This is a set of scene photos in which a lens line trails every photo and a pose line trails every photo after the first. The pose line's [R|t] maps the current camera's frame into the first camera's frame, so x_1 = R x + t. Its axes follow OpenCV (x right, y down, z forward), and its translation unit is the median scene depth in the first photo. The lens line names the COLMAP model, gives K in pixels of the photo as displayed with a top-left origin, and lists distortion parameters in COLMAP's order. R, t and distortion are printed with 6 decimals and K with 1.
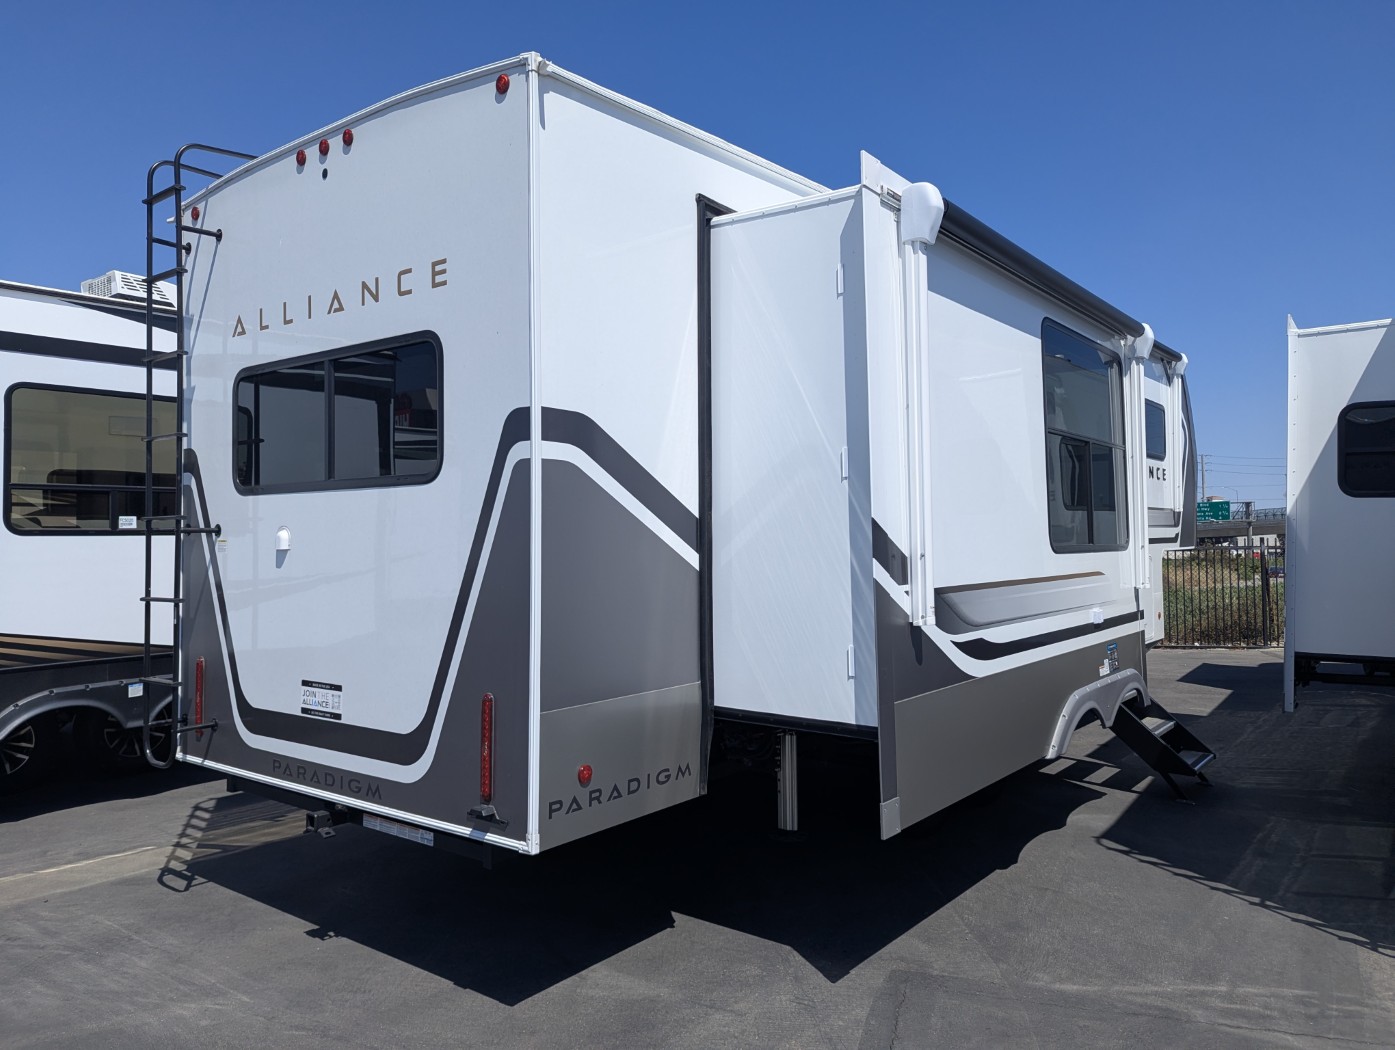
lens RADIAL K [[994.1, 0, 701.4], [0, 994.1, 519.2], [0, 0, 1]] dist [0.027556, -0.017425]
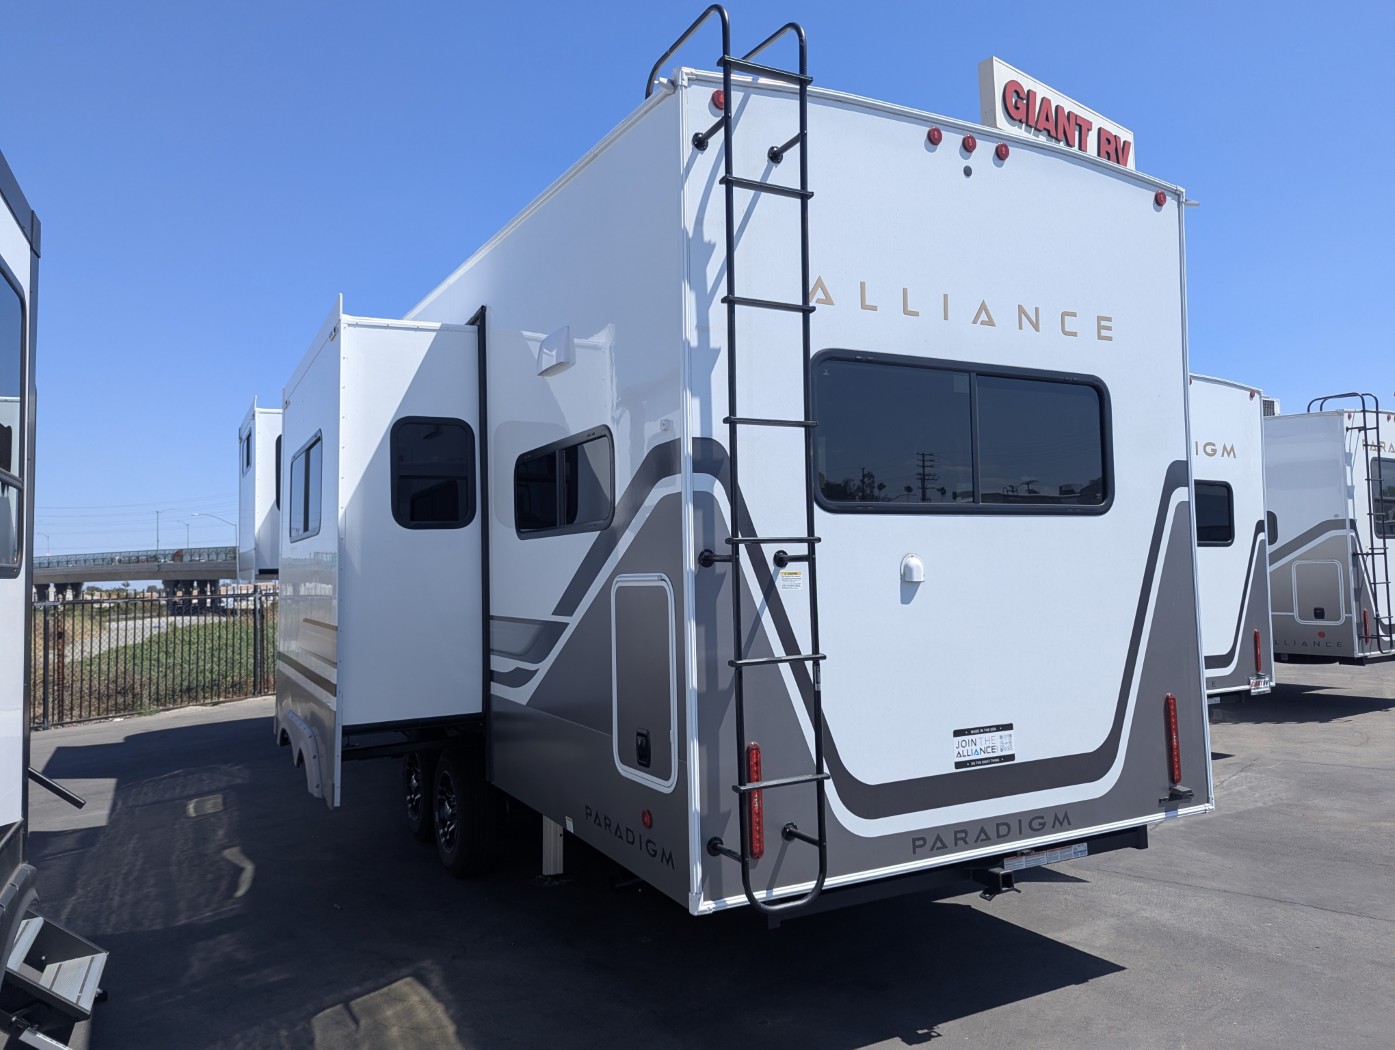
lens RADIAL K [[994.1, 0, 698.0], [0, 994.1, 520.8], [0, 0, 1]] dist [0.027556, -0.017425]
pose [[0.414807, 0.040714, 0.908998, -1.349958], [-0.000304, 0.999005, -0.044606, 0.018328], [-0.909909, 0.018227, 0.414407, 0.880299]]
